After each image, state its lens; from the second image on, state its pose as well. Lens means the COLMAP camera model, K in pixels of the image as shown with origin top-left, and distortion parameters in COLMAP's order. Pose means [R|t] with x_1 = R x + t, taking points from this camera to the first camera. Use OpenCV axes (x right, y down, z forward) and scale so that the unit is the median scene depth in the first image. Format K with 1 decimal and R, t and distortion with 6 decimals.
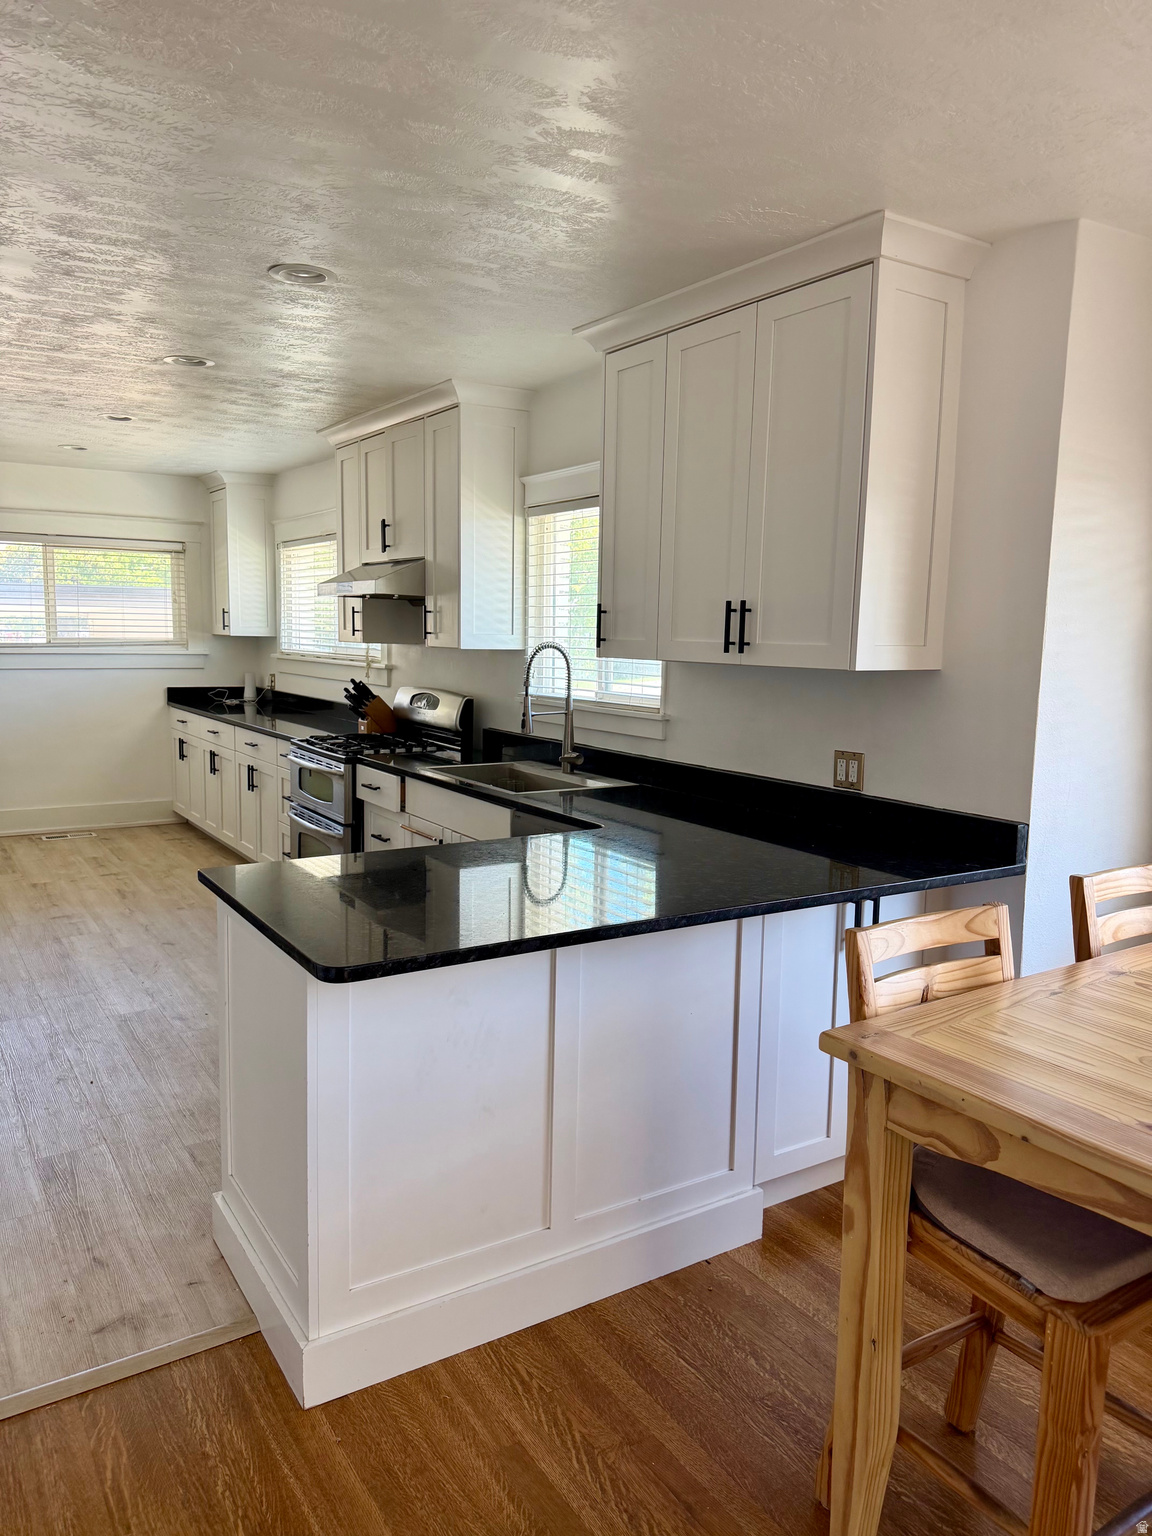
lens RADIAL K [[1088.1, 0, 580.1], [0, 1088.1, 794.7], [0, 0, 1]] dist [0.093900, -0.145556]
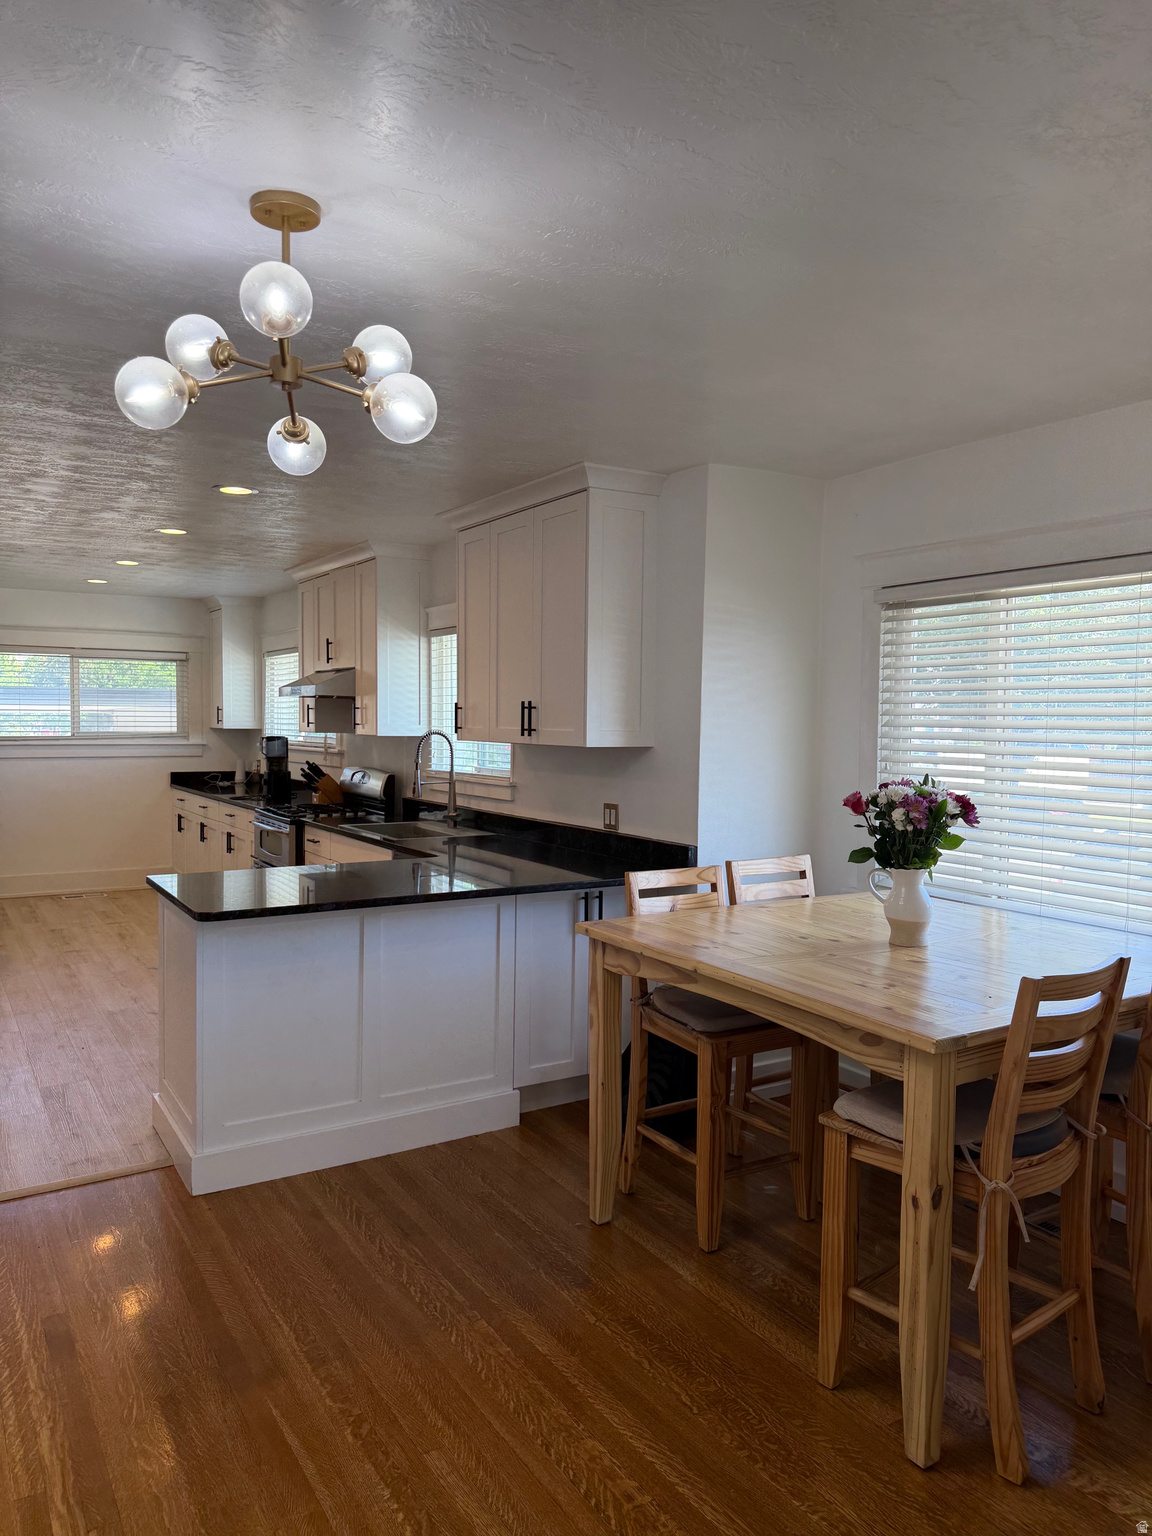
lens RADIAL K [[1088.1, 0, 580.1], [0, 1088.1, 794.7], [0, 0, 1]] dist [0.093900, -0.145556]
pose [[0.999688, -0.006438, -0.024145, 0.149061], [0.004431, 0.996600, -0.082267, 0.041426], [0.024593, 0.082135, 0.996318, -0.268794]]
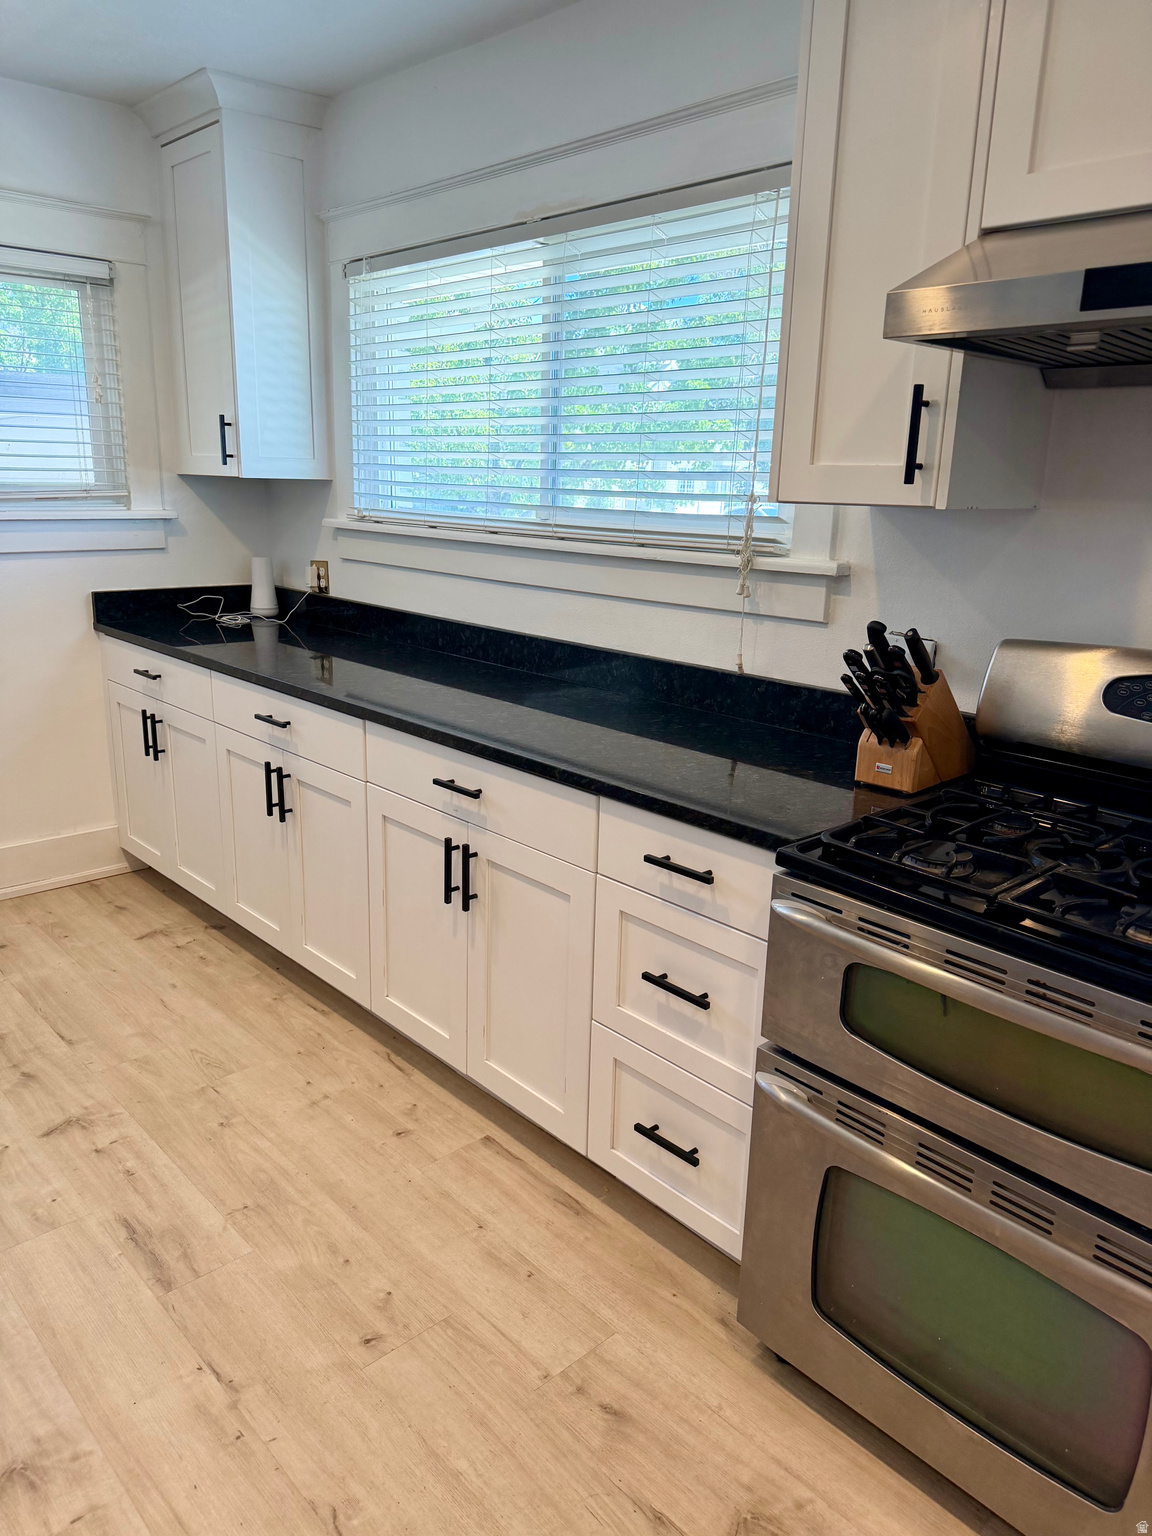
lens RADIAL K [[1115.3, 0, 570.9], [0, 1115.3, 803.1], [0, 0, 1]] dist [0.008766, 0.002989]
pose [[0.987639, -0.039149, 0.151779, -0.382010], [0.017220, 0.989546, 0.143186, -0.111914], [-0.155798, -0.138802, 0.977988, 0.751963]]
